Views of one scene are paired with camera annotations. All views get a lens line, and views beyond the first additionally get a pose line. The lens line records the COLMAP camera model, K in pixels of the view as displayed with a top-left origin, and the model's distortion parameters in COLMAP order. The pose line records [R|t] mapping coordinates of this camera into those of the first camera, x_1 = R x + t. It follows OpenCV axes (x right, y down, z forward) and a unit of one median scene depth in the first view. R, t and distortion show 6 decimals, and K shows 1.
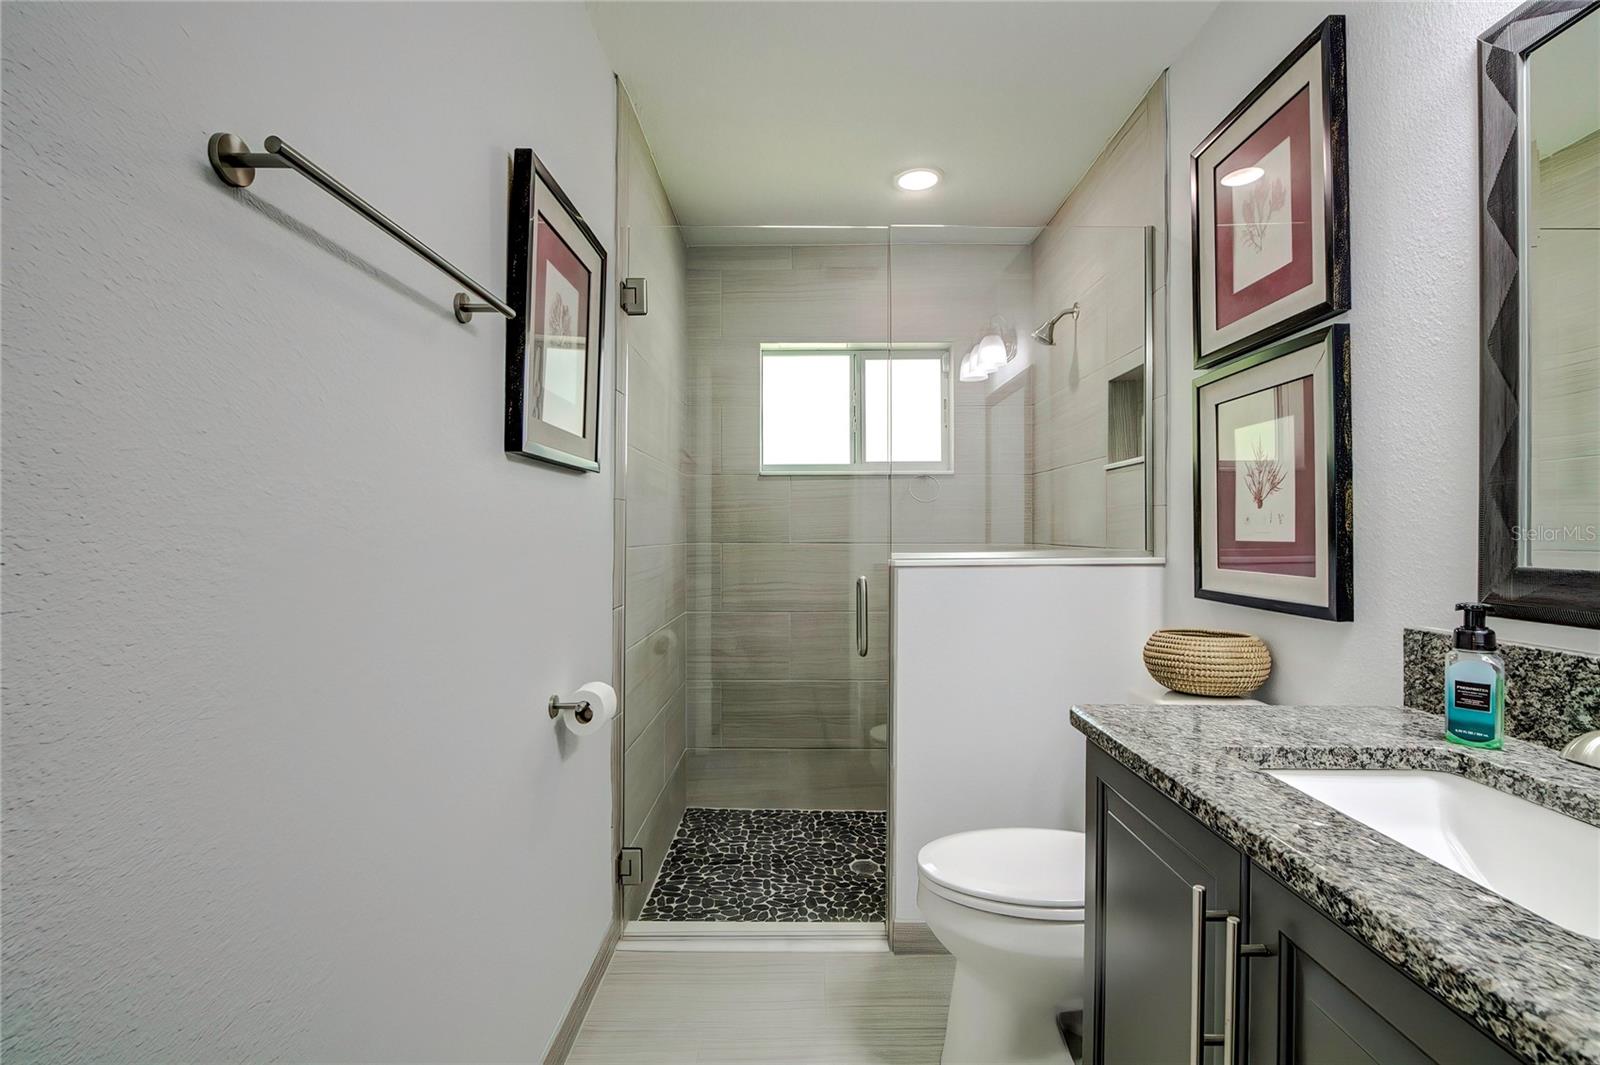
lens RADIAL K [[709.6, 0, 794.9], [0, 709.6, 525.1], [0, 0, 1]] dist [-0.016566, 0.003559]
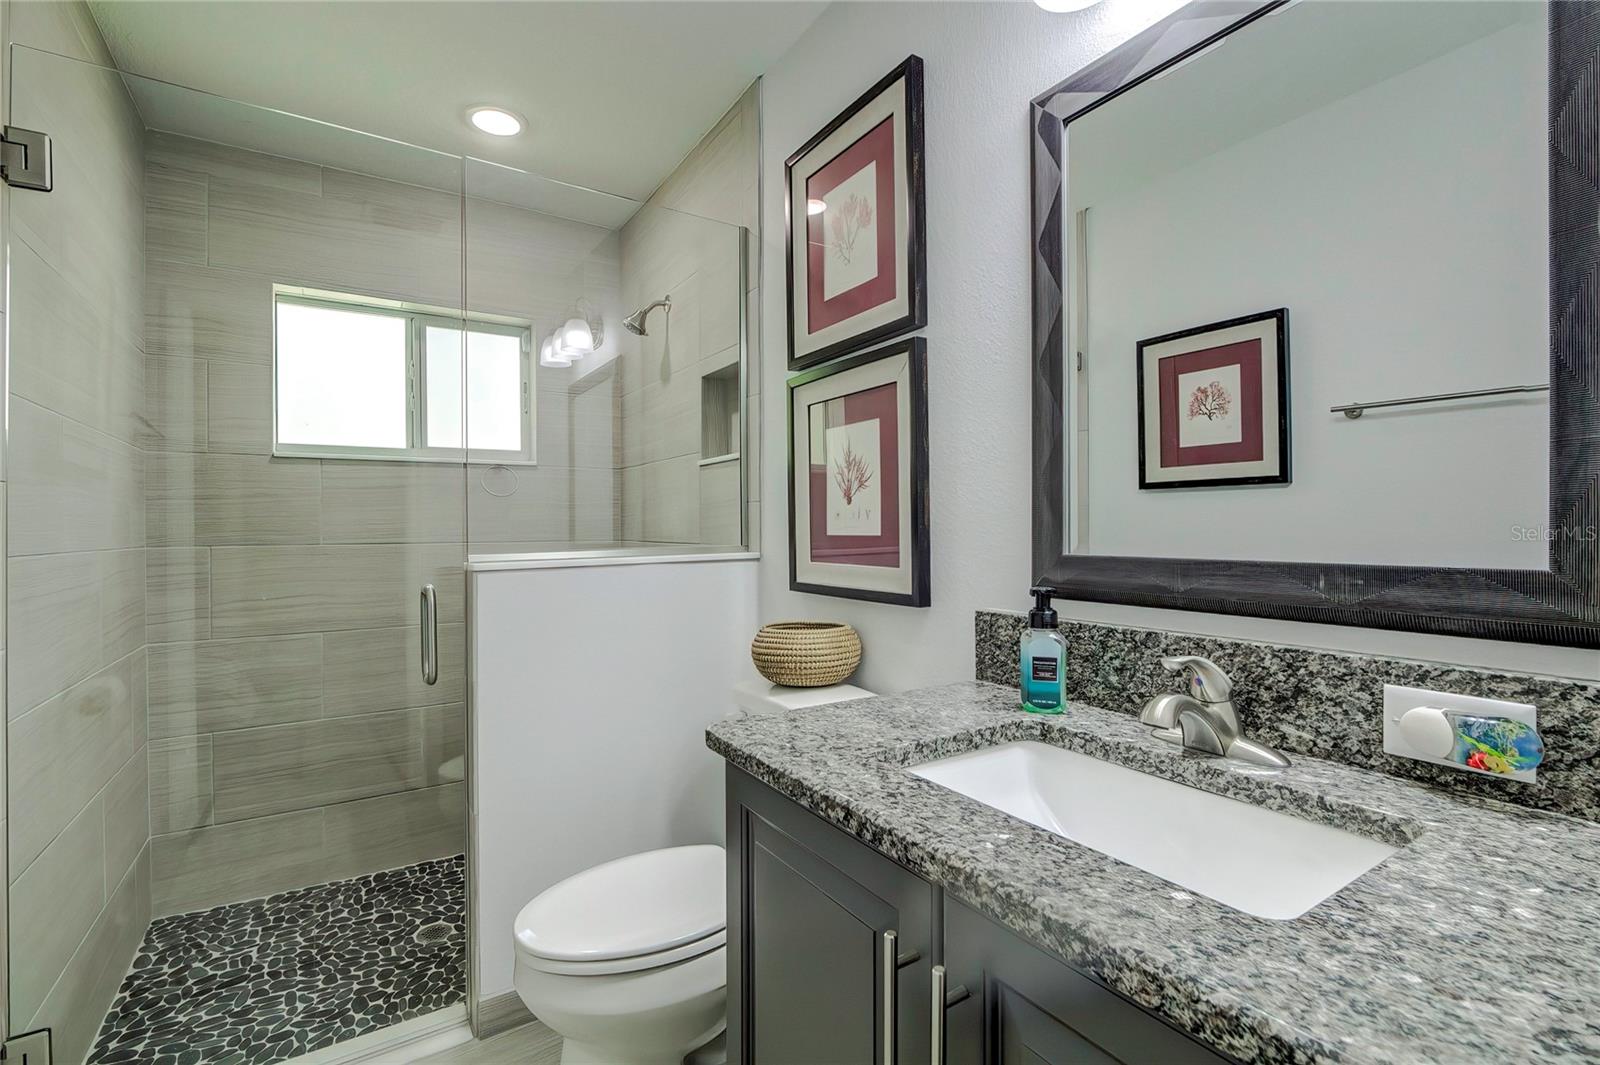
lens RADIAL K [[709.6, 0, 798.1], [0, 709.6, 528.5], [0, 0, 1]] dist [-0.016566, 0.003559]
pose [[0.831924, -0.006954, 0.554846, -0.000639], [0.002111, 0.999954, 0.009368, 0.001666], [-0.554885, -0.006622, 0.831901, 0.108960]]
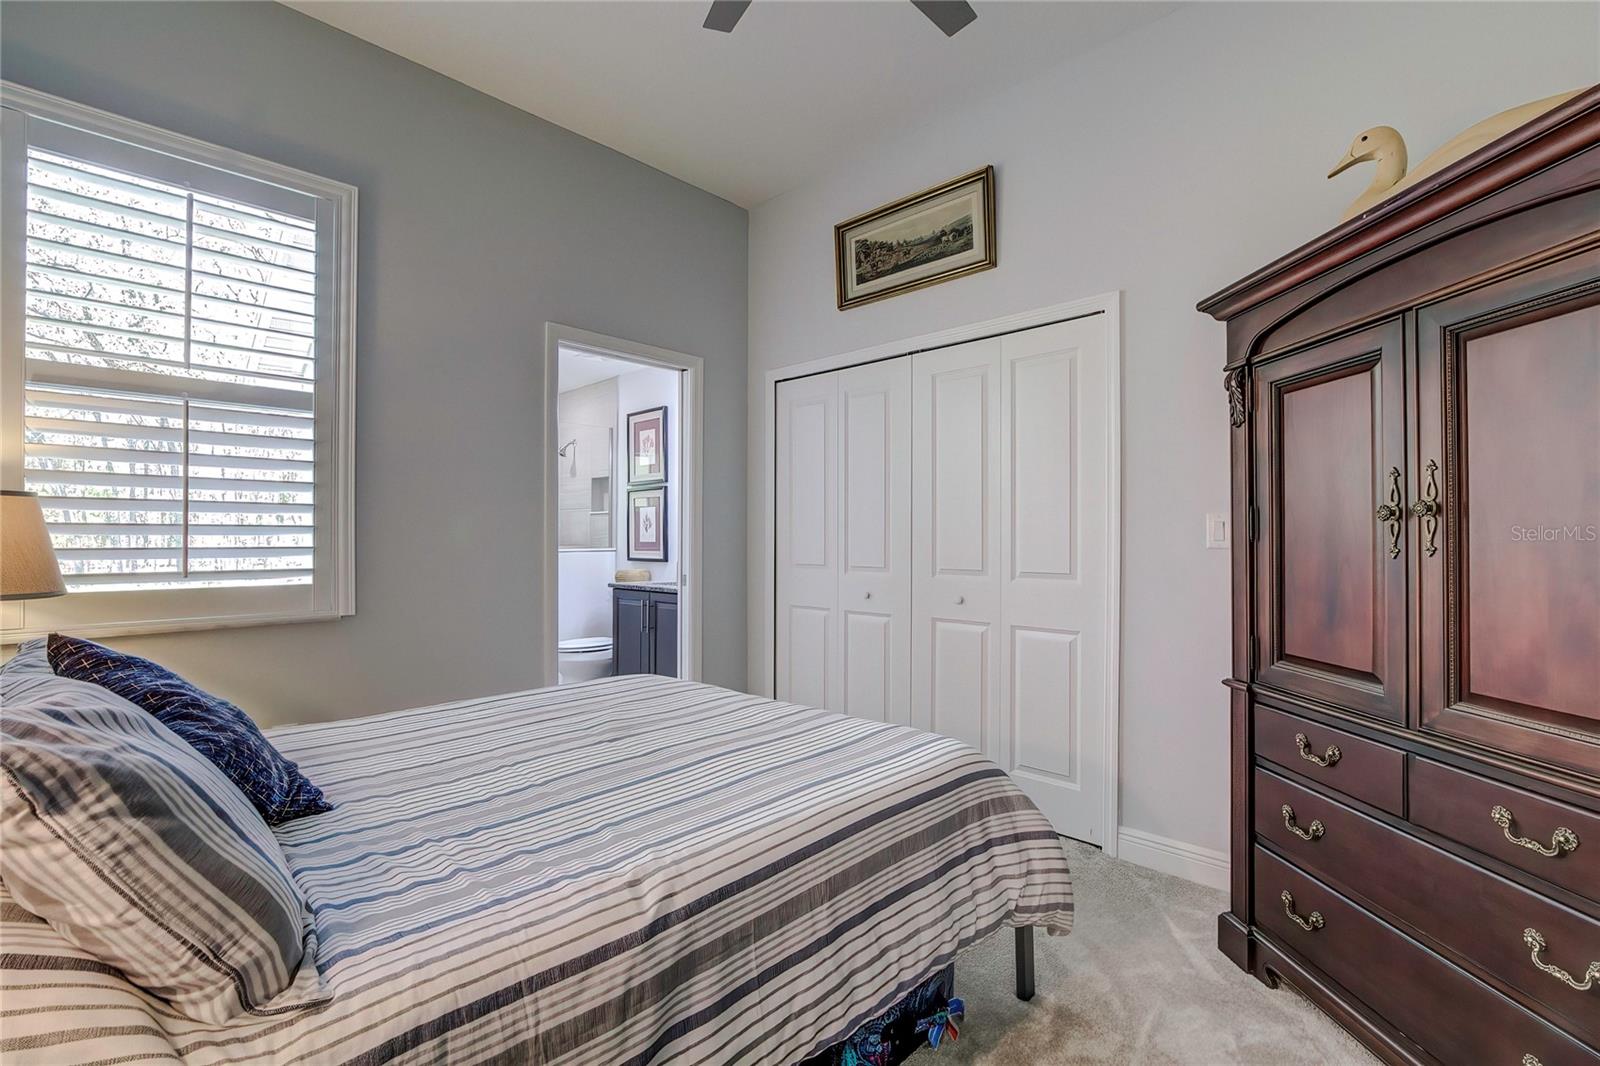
lens RADIAL K [[709.6, 0, 802.6], [0, 709.6, 532.2], [0, 0, 1]] dist [-0.016566, 0.003559]
pose [[0.683453, 0.003379, 0.729987, -0.961269], [-0.006433, 0.999978, 0.001395, -0.024626], [-0.729967, -0.005650, 0.683460, -1.369172]]
